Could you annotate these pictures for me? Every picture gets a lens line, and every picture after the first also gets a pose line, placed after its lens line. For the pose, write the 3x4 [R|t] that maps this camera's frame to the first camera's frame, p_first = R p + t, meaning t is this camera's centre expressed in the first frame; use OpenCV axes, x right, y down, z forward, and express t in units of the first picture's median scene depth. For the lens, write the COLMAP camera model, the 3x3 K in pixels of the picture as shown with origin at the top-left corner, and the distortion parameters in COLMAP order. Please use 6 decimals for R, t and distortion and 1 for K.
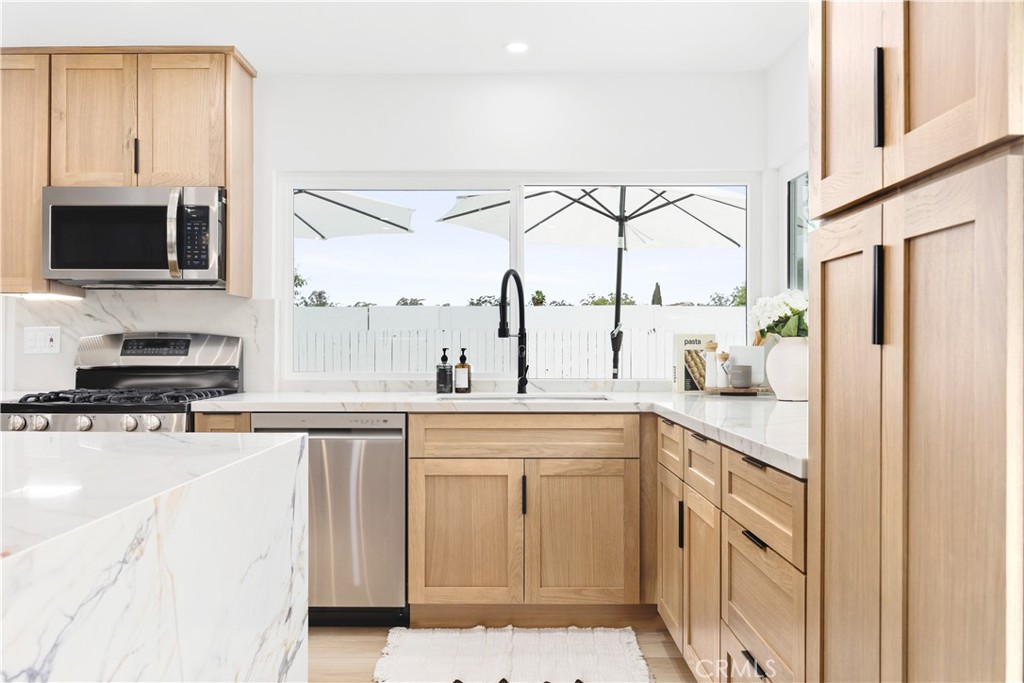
lens RADIAL K [[785.4, 0, 512.0], [0, 785.4, 341.5], [0, 0, 1]] dist [0.001212, 0.003411]
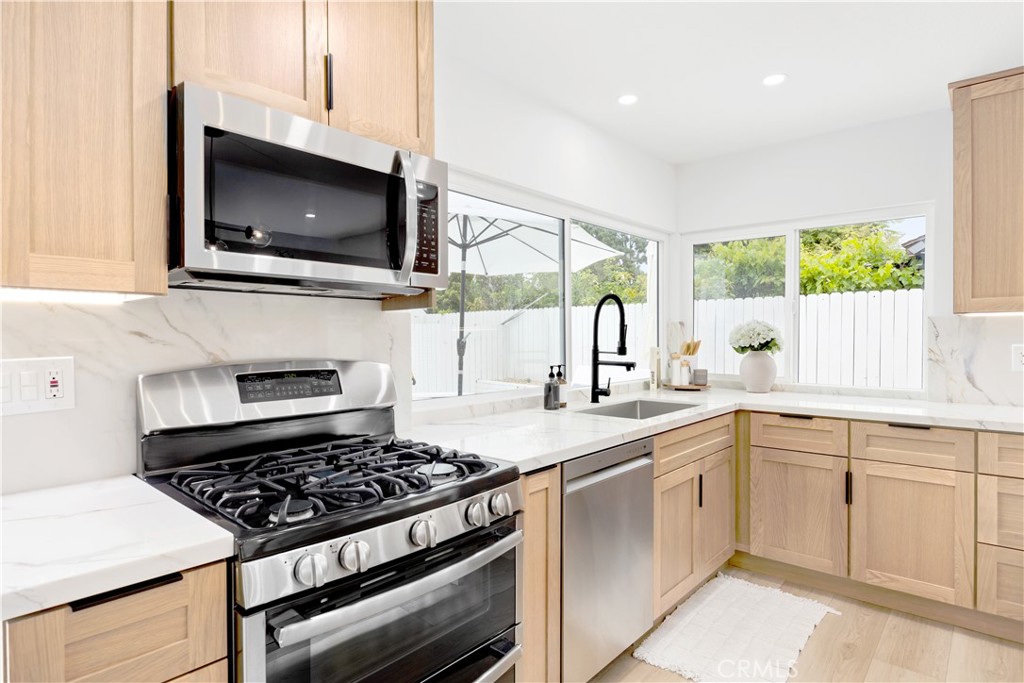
lens RADIAL K [[551.4, 0, 512.0], [0, 551.4, 341.5], [0, 0, 1]] dist [0.004295, 0.000302]
pose [[0.665754, -0.011527, 0.746082, -0.658744], [-0.001413, 0.999859, 0.016709, -0.035137], [-0.746170, -0.012179, 0.665644, 0.556392]]
